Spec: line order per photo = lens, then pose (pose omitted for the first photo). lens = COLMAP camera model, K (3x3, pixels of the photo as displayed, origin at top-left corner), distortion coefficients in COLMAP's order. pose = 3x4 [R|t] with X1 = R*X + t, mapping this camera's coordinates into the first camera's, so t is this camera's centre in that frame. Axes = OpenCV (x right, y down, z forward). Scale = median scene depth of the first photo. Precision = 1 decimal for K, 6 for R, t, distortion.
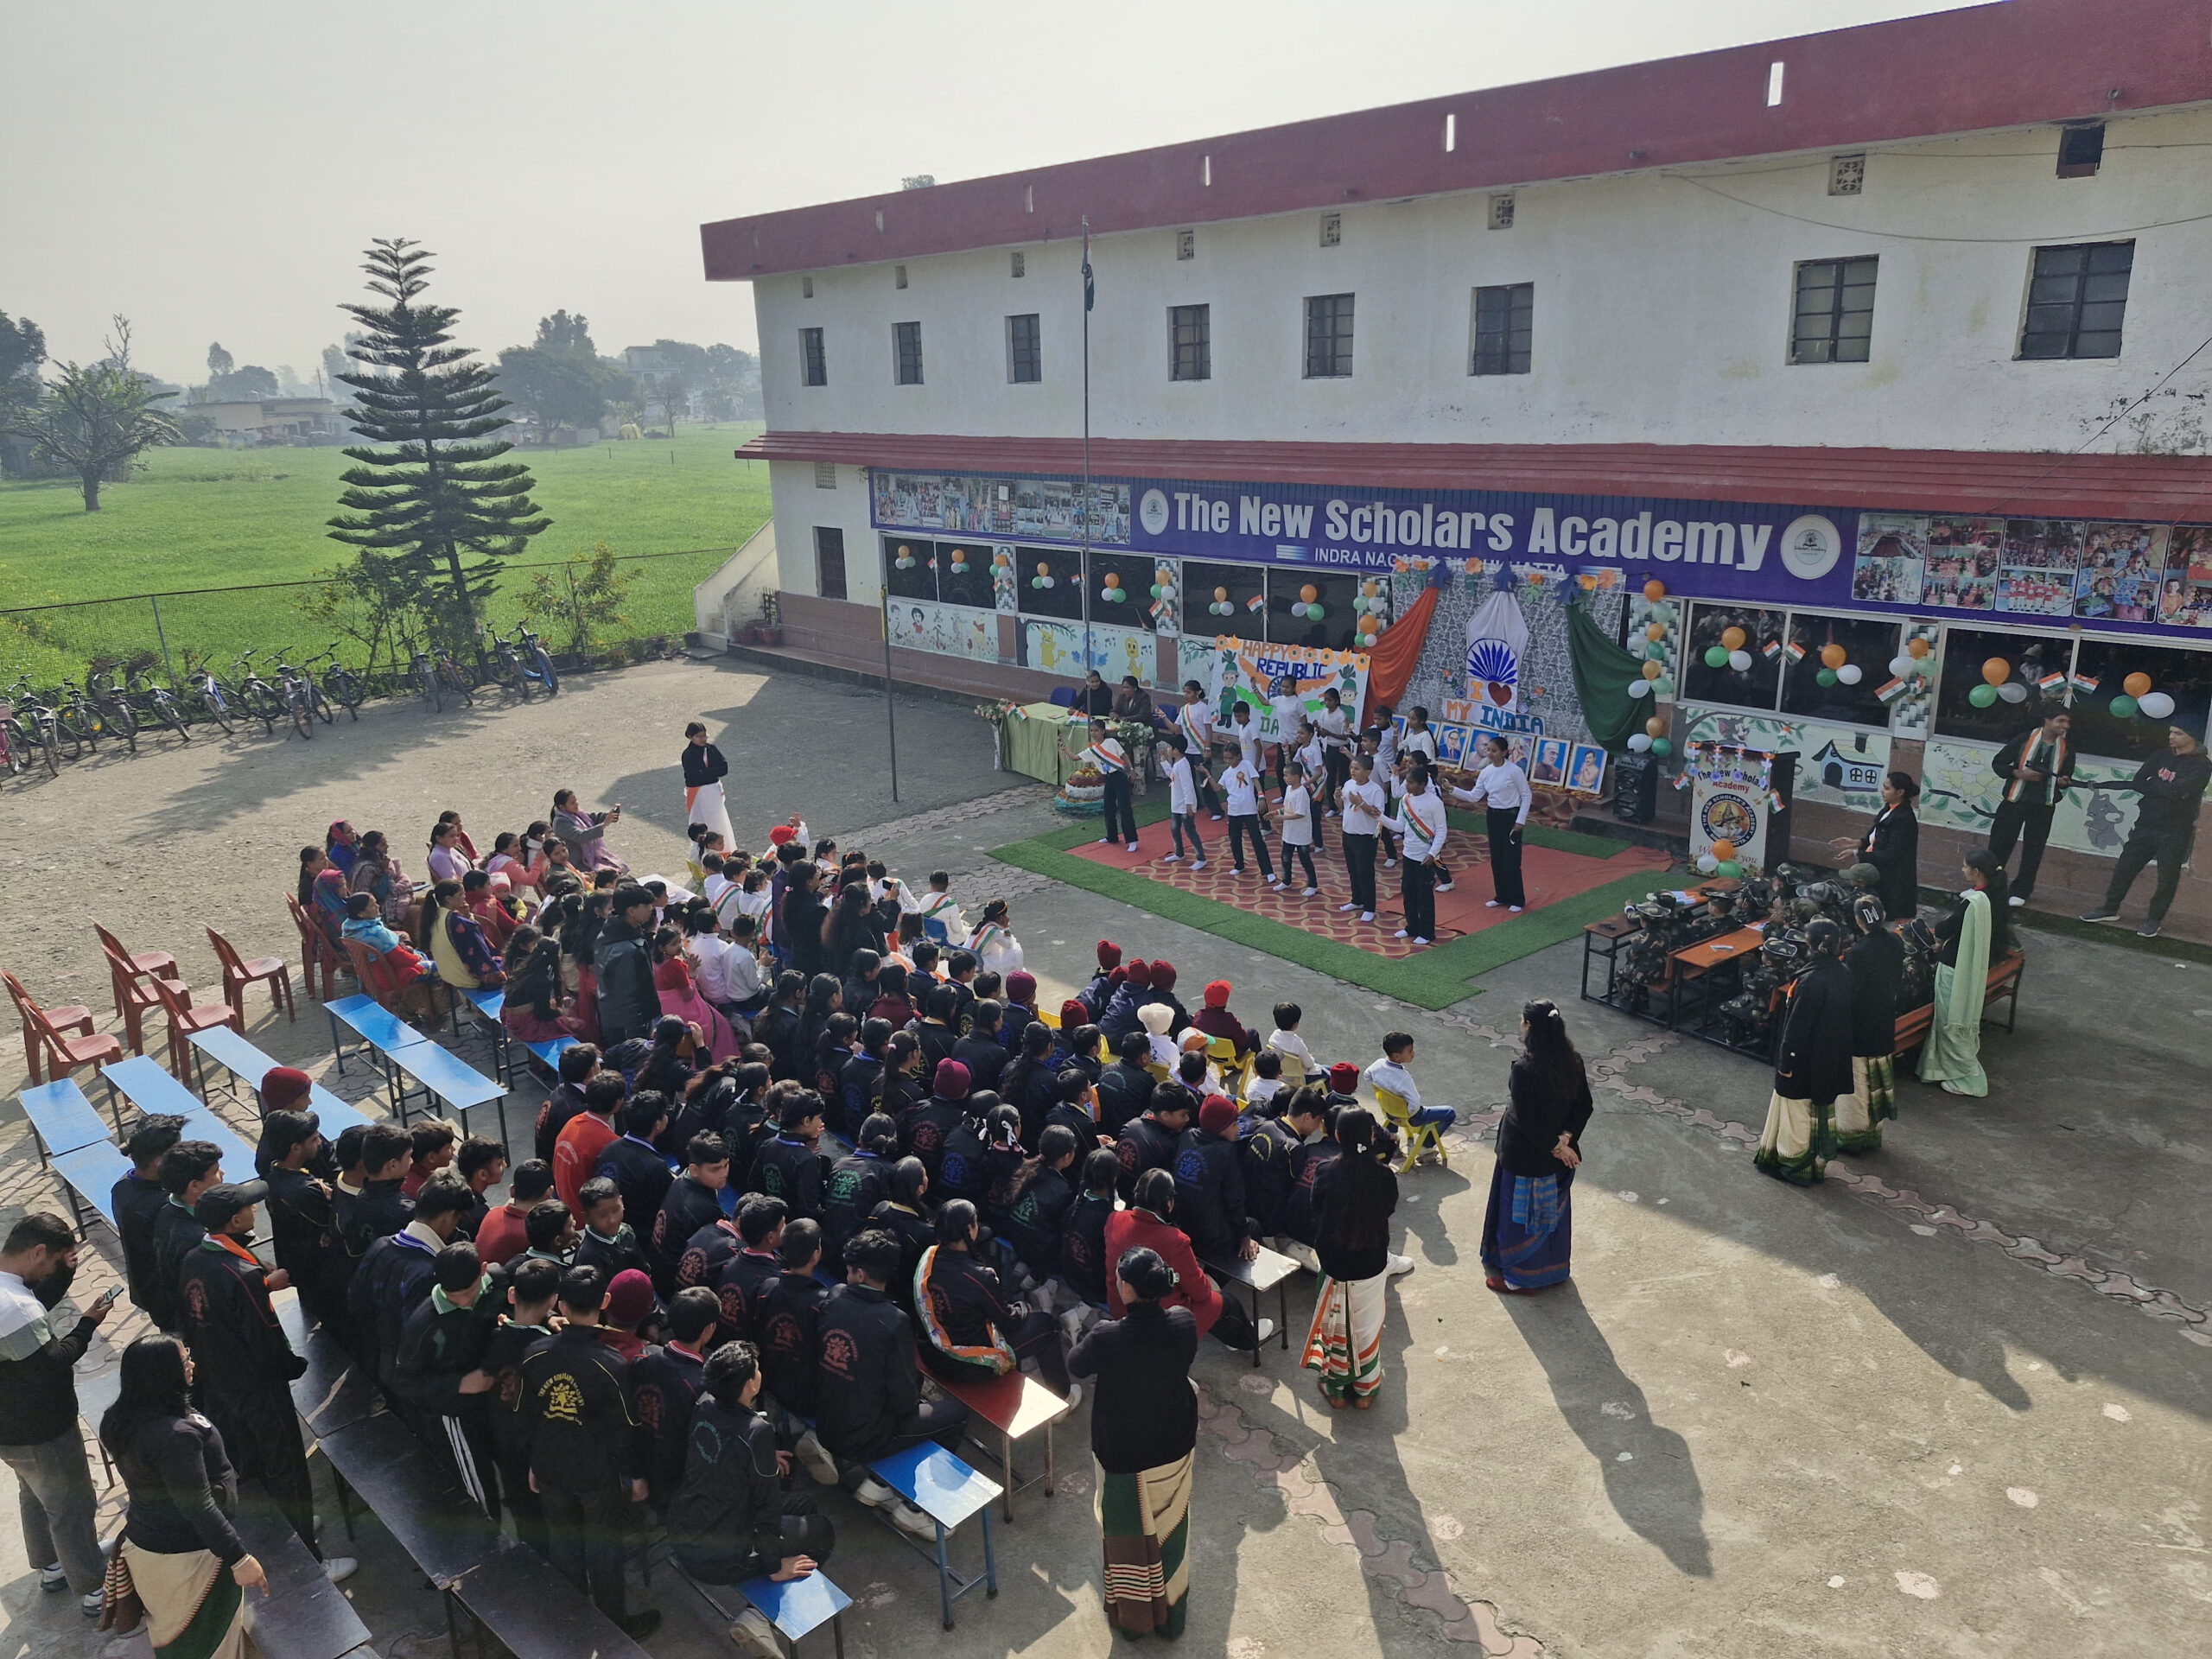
lens RADIAL K [[1498.0, 0, 1082.1], [0, 1498.0, 817.9], [0, 0, 1]] dist [0.021147, -0.034383]
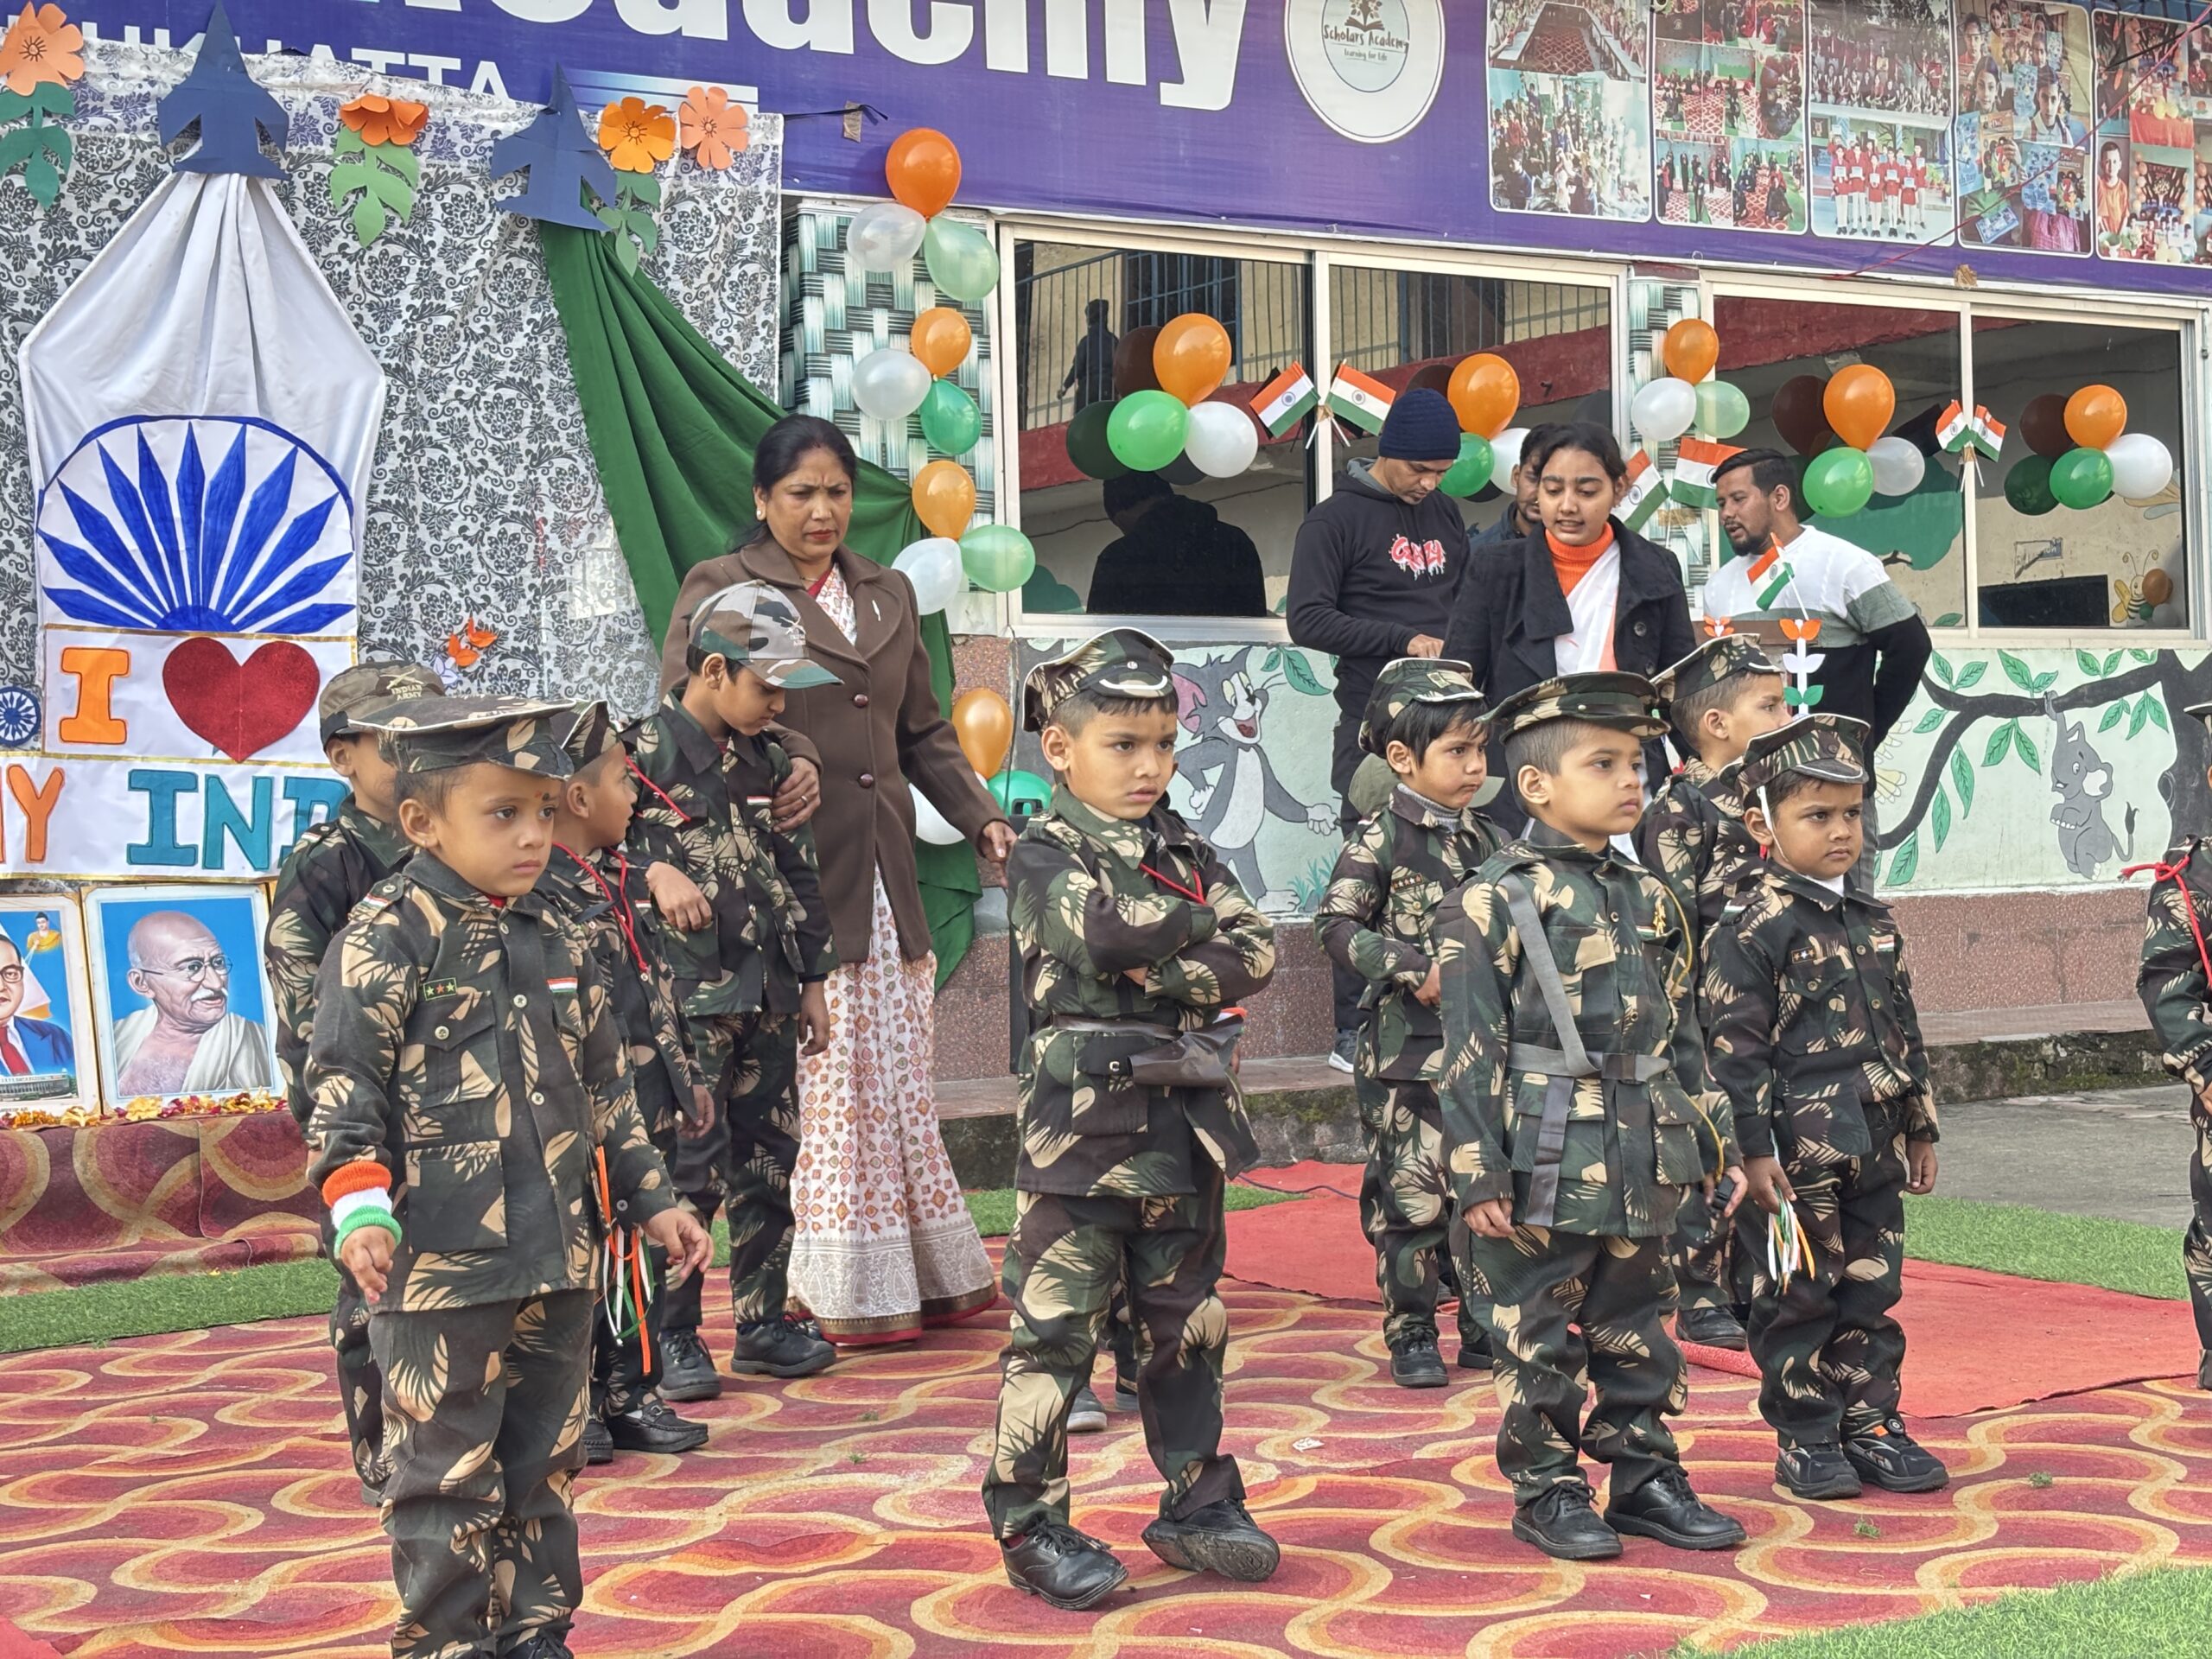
lens RADIAL K [[3336.0, 0, 1107.2], [0, 3336.0, 798.7], [0, 0, 1]] dist [0.116459, 0.000000]
pose [[0.200879, 0.028662, 0.979197, -0.138502], [0.293869, 0.951773, -0.088146, 0.003756], [-0.934499, 0.305462, 0.182768, 0.834567]]
